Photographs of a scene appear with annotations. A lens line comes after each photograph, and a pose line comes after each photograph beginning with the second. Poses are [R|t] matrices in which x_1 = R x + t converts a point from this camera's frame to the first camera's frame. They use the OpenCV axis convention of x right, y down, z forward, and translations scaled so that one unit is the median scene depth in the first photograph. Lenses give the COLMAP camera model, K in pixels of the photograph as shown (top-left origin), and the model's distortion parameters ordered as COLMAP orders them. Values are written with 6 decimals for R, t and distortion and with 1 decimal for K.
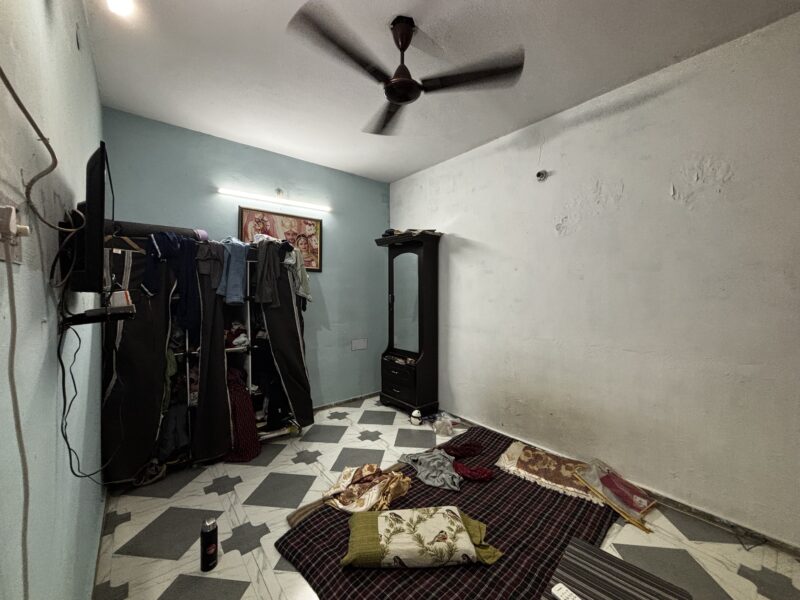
lens RADIAL K [[318.7, 0, 398.8], [0, 318.7, 297.1], [0, 0, 1]] dist [-0.001200, -0.000233]
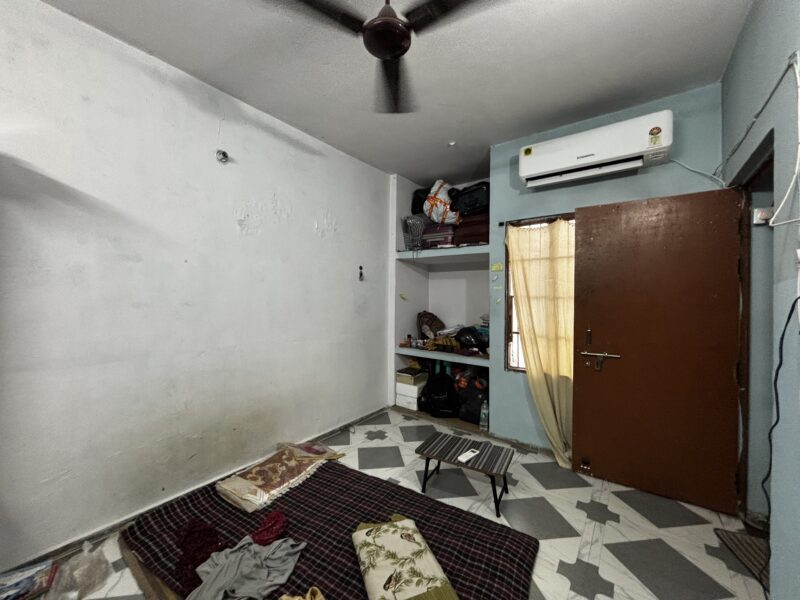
lens RADIAL K [[318.7, 0, 399.3], [0, 318.7, 297.8], [0, 0, 1]] dist [-0.001200, -0.000233]
pose [[-0.239704, -0.002930, 0.970842, -0.575914], [0.005917, 0.999972, 0.004479, -0.004042], [-0.970828, 0.006819, -0.239680, 0.873936]]
